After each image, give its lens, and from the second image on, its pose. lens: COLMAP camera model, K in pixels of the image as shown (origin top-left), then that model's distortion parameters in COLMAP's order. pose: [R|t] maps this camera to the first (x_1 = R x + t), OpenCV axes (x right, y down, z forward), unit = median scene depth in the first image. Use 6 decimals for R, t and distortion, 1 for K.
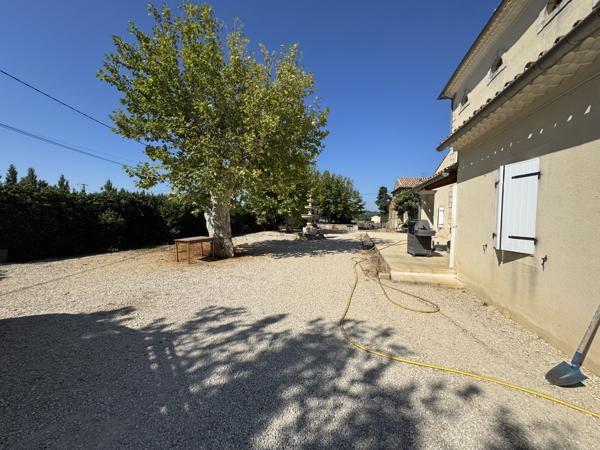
lens RADIAL K [[240.6, 0, 299.3], [0, 240.6, 224.3], [0, 0, 1]] dist [0.003477, -0.000191]
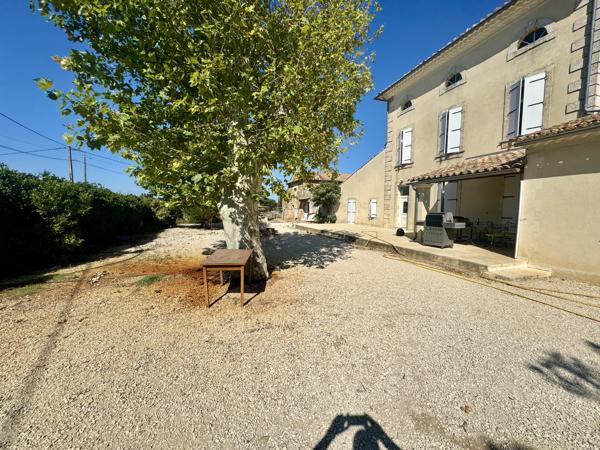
lens RADIAL K [[240.0, 0, 300.0], [0, 240.0, 225.0], [0, 0, 1]] dist [0.002606, 0.000530]
pose [[0.843107, -0.055529, 0.534871, -0.379653], [0.032638, 0.998105, 0.052174, -0.016083], [-0.536754, -0.026531, 0.843322, 0.279755]]
